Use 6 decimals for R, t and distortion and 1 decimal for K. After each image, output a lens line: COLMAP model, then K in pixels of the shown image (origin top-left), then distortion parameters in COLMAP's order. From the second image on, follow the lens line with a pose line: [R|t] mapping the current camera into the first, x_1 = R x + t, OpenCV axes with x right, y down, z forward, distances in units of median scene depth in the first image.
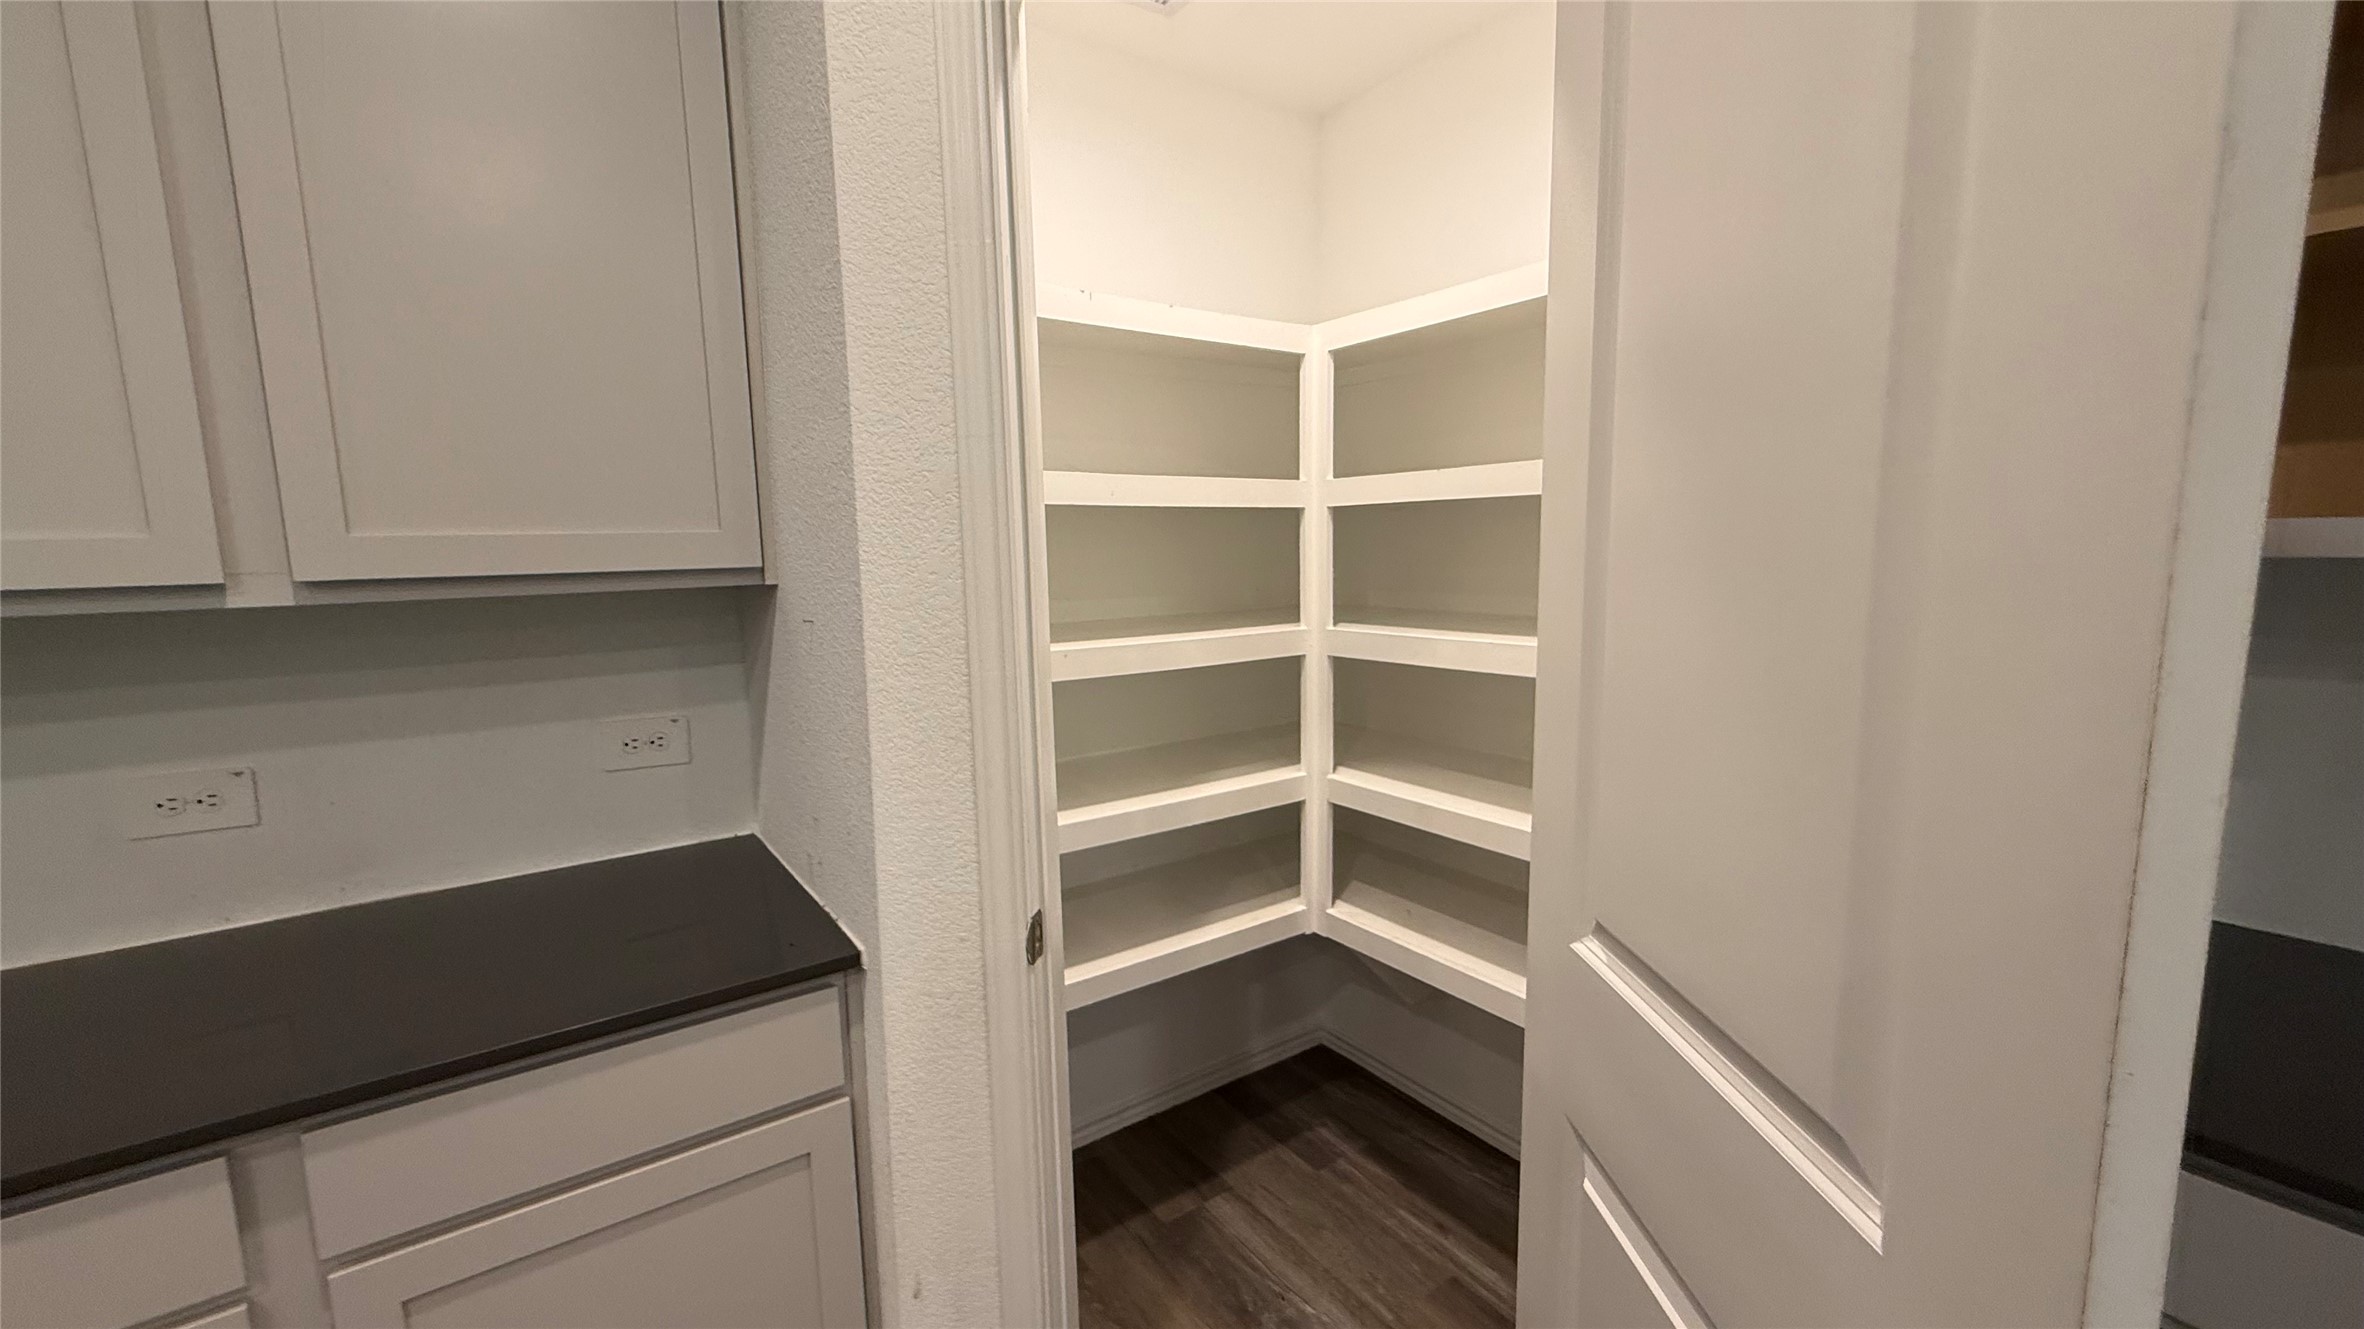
lens RADIAL K [[956.9, 0, 1186.6], [0, 956.9, 665.1], [0, 0, 1]] dist [-0.002296, 0.000564]
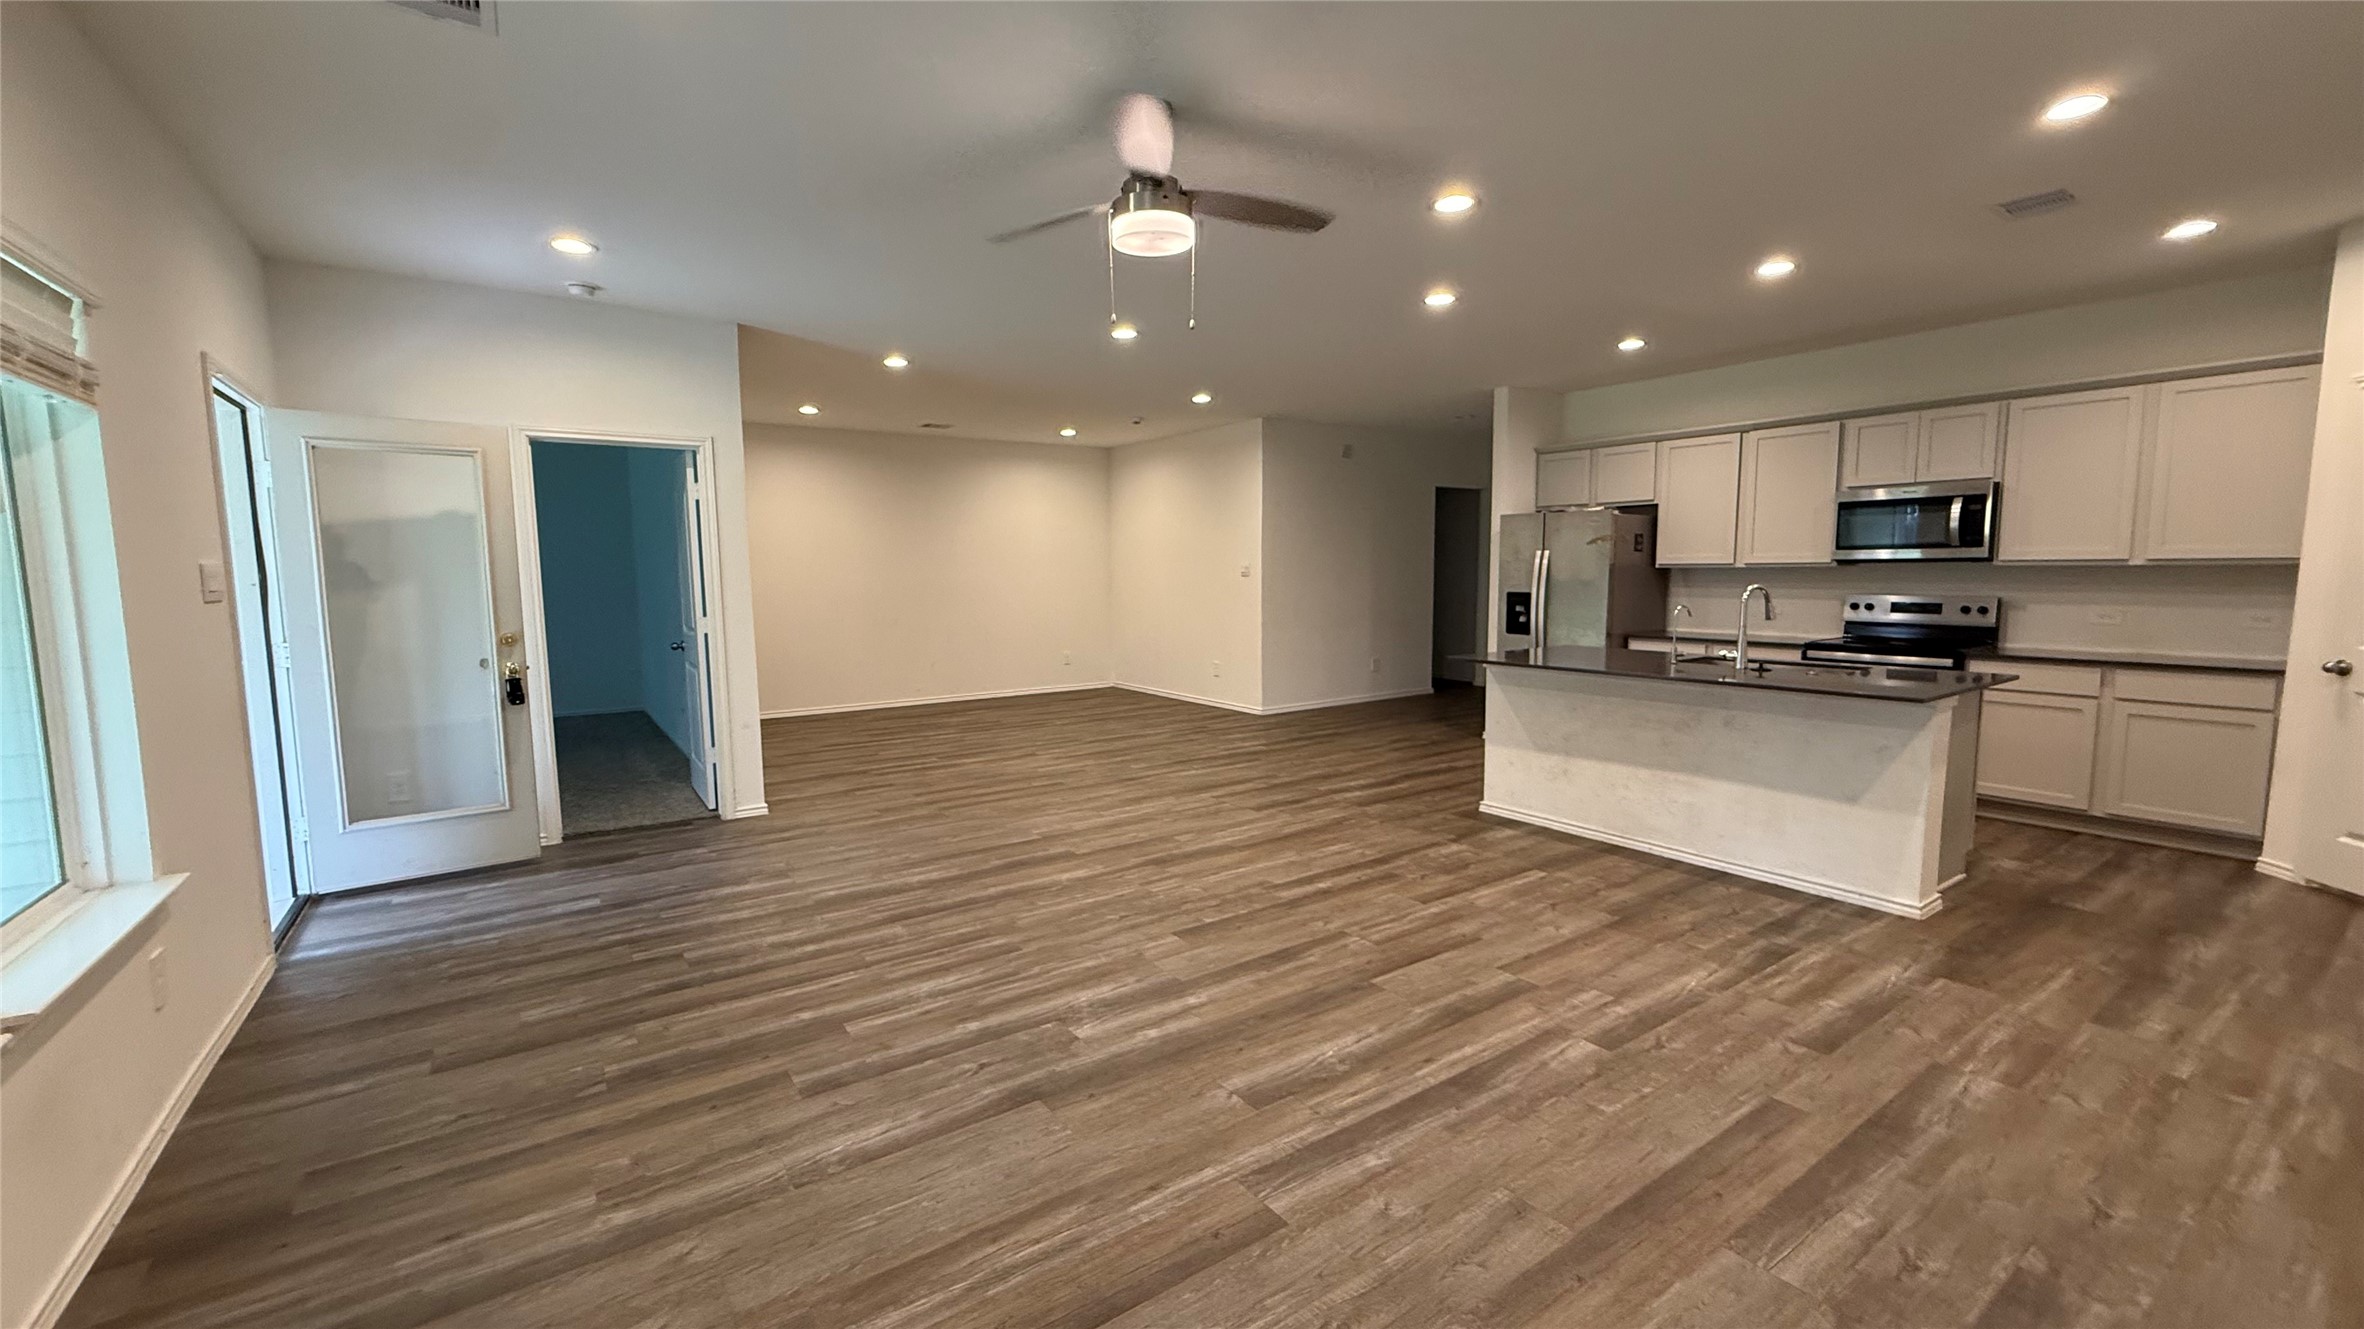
lens RADIAL K [[956.9, 0, 1186.6], [0, 956.9, 665.1], [0, 0, 1]] dist [-0.002296, 0.000564]
pose [[0.000447, 0.118509, -0.992953, 2.880079], [-0.129863, 0.984551, 0.117448, 0.373323], [0.991532, 0.128895, 0.015830, -2.790992]]
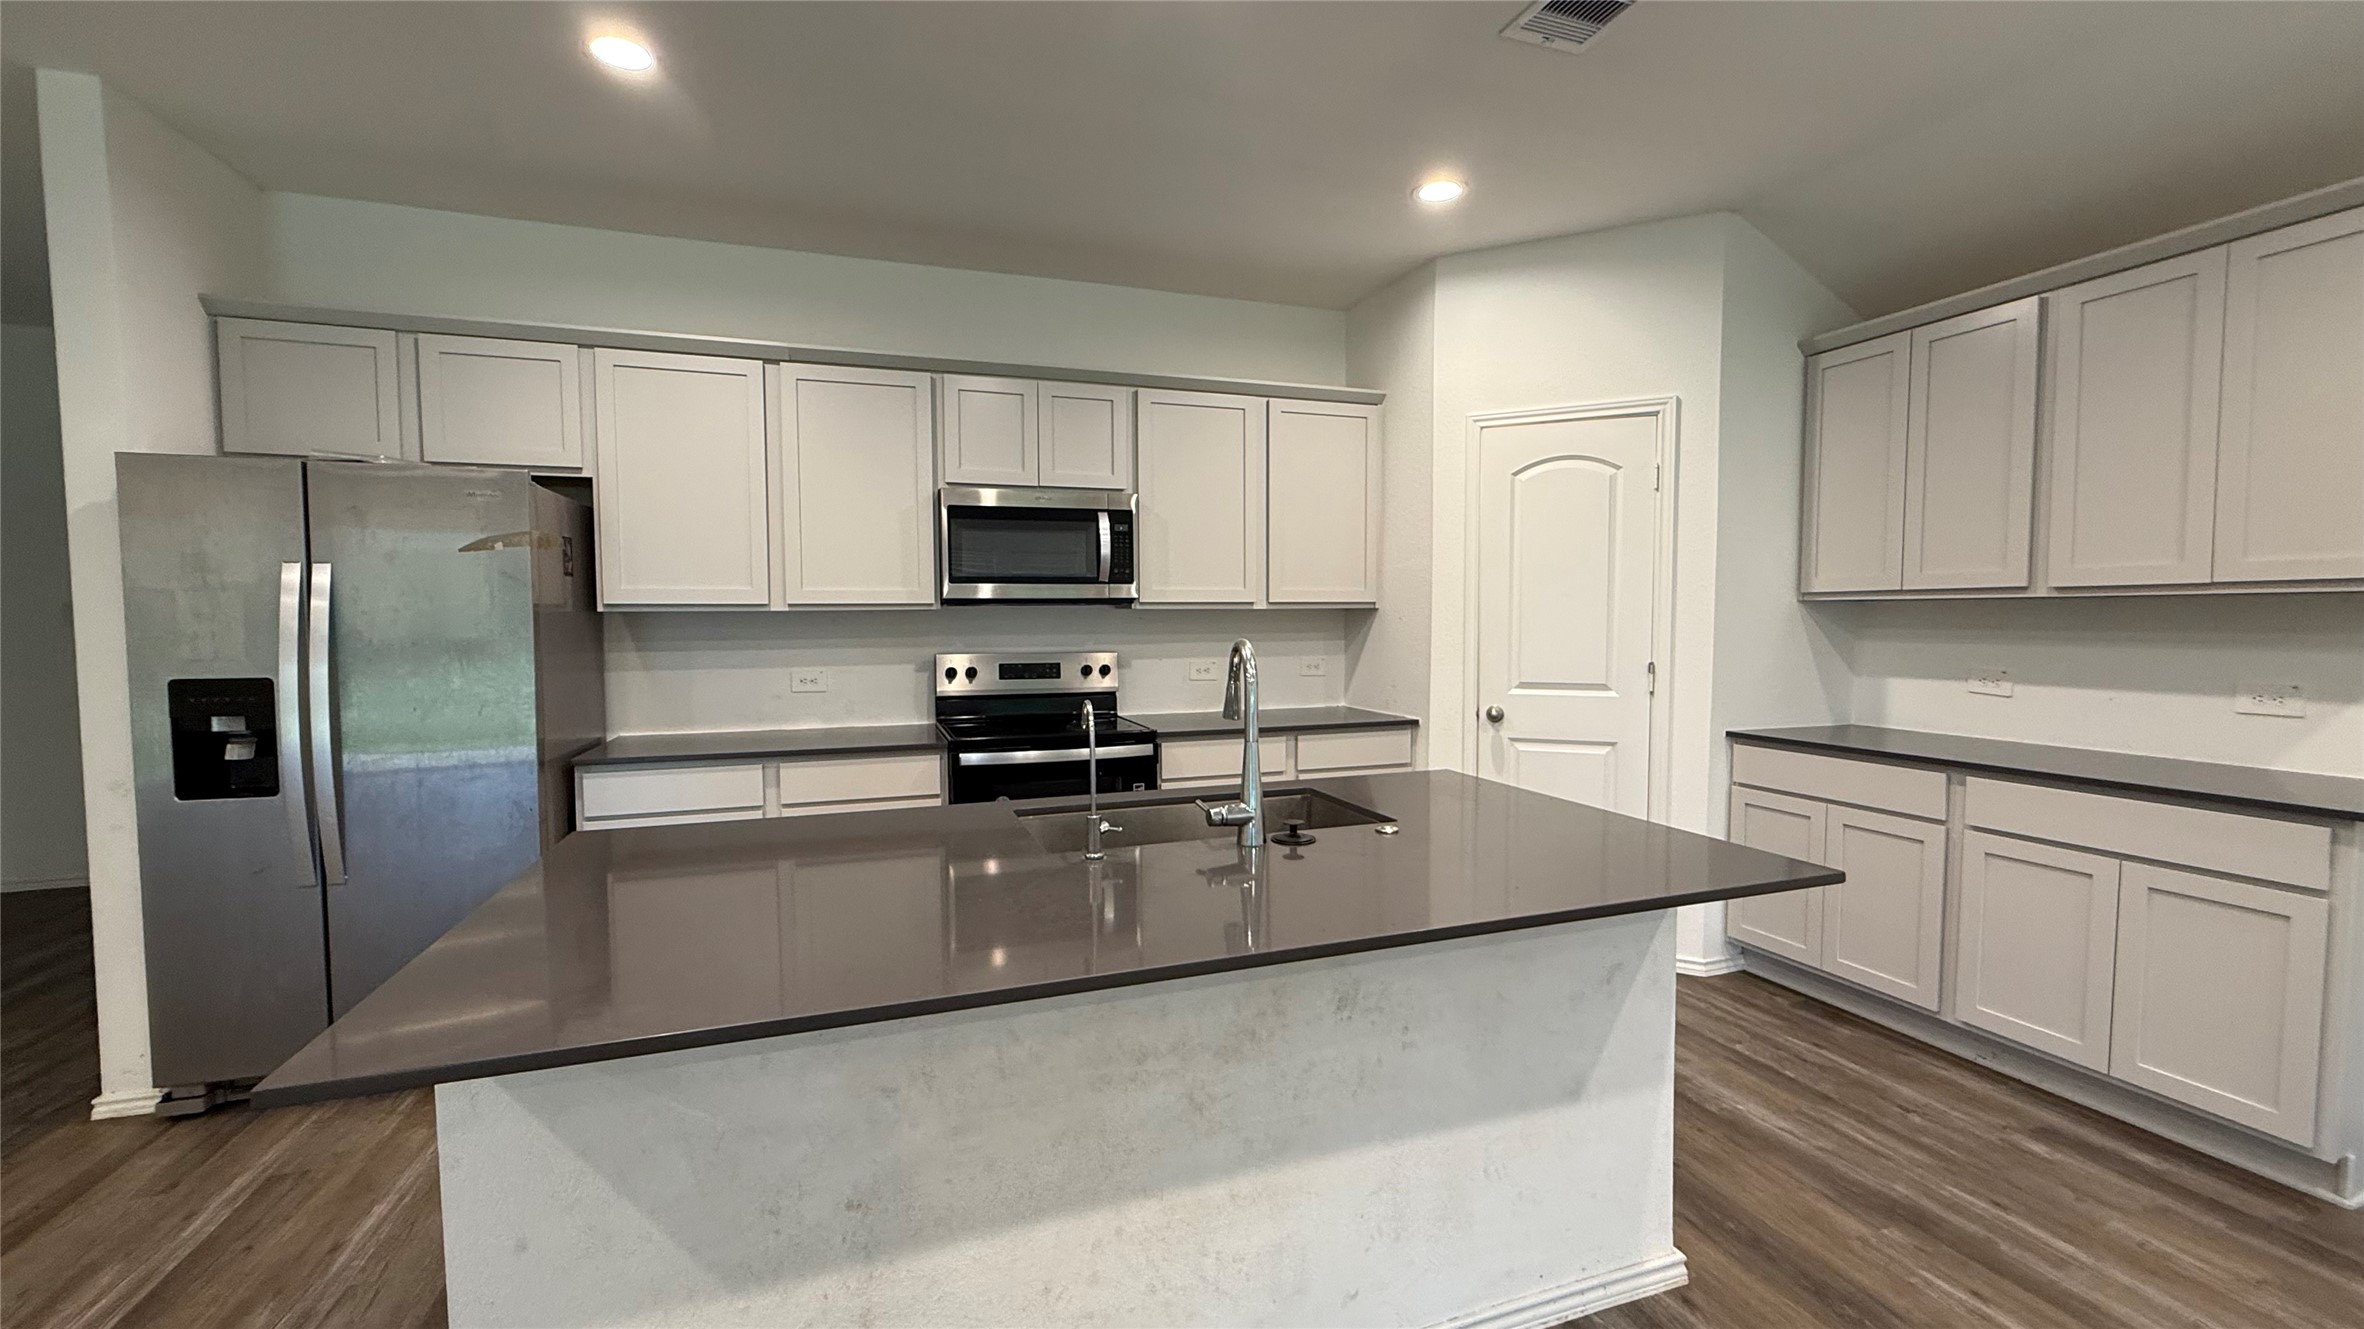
lens RADIAL K [[956.9, 0, 1186.6], [0, 956.9, 665.1], [0, 0, 1]] dist [-0.002296, 0.000564]
pose [[0.959921, 0.028495, -0.278817, -0.188883], [-0.050797, 0.996031, -0.073094, 0.372165], [0.275627, 0.084328, 0.957559, -2.184272]]
